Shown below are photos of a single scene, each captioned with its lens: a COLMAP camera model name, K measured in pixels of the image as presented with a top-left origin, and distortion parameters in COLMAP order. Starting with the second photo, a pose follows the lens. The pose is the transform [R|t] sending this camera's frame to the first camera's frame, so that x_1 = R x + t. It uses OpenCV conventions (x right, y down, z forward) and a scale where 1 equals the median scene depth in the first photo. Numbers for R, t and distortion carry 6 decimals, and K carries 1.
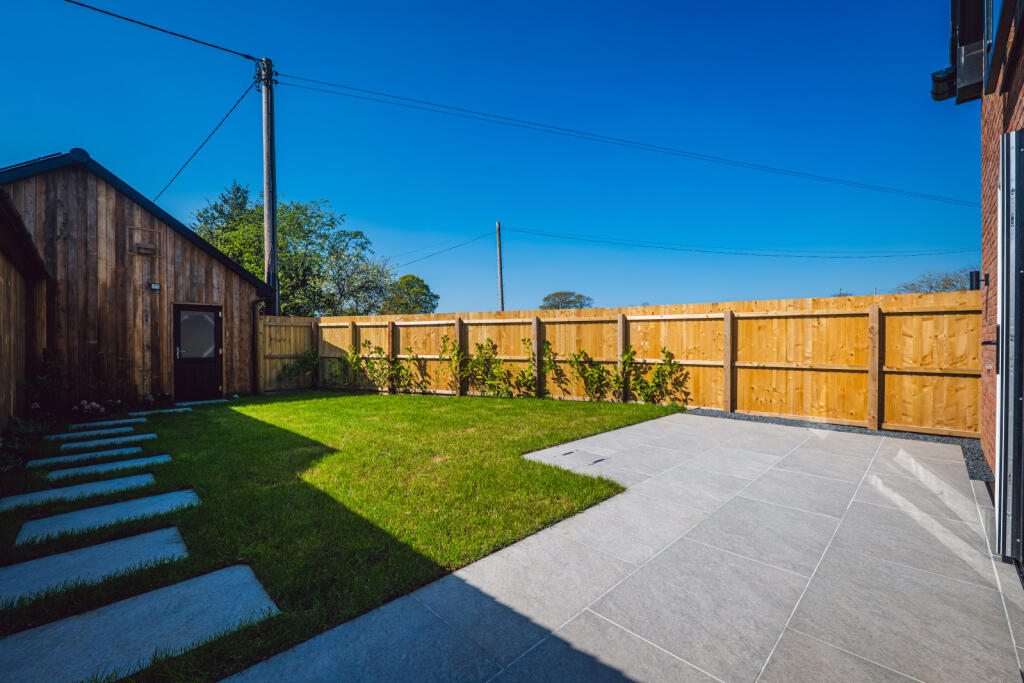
lens RADIAL K [[439.7, 0, 512.1], [0, 439.7, 344.3], [0, 0, 1]] dist [-0.002510, -0.000160]
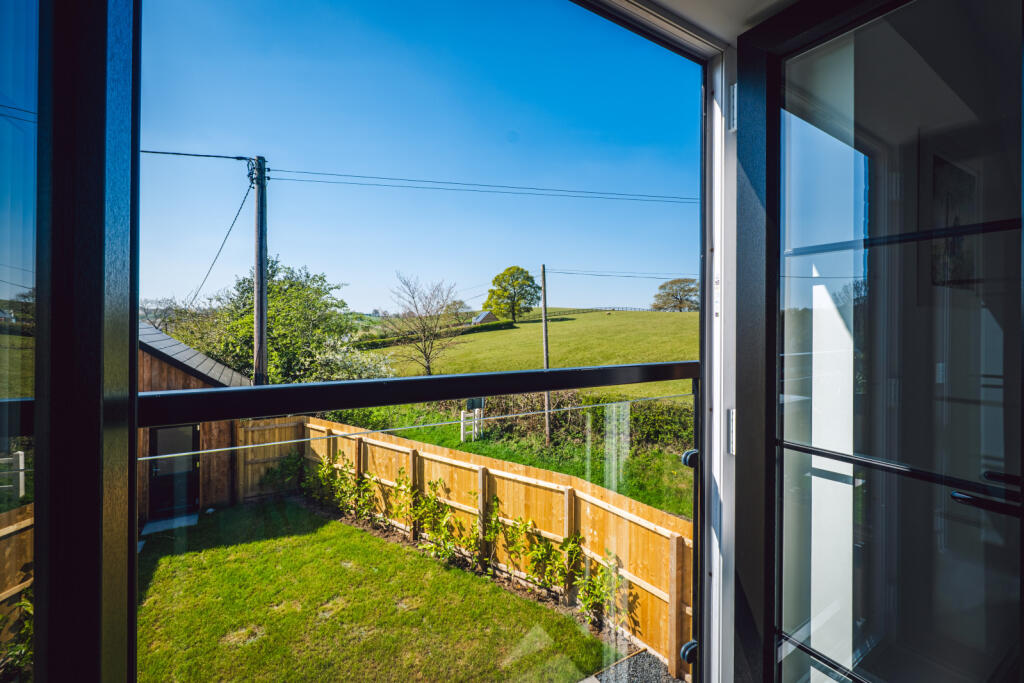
lens RADIAL K [[461.6, 0, 510.4], [0, 461.6, 334.3], [0, 0, 1]] dist [0.011700, 0.000046]
pose [[0.972263, 0.006661, -0.233793, 0.276569], [-0.008461, 0.999942, -0.006697, -0.278330], [0.233735, 0.008489, 0.972263, 0.129184]]
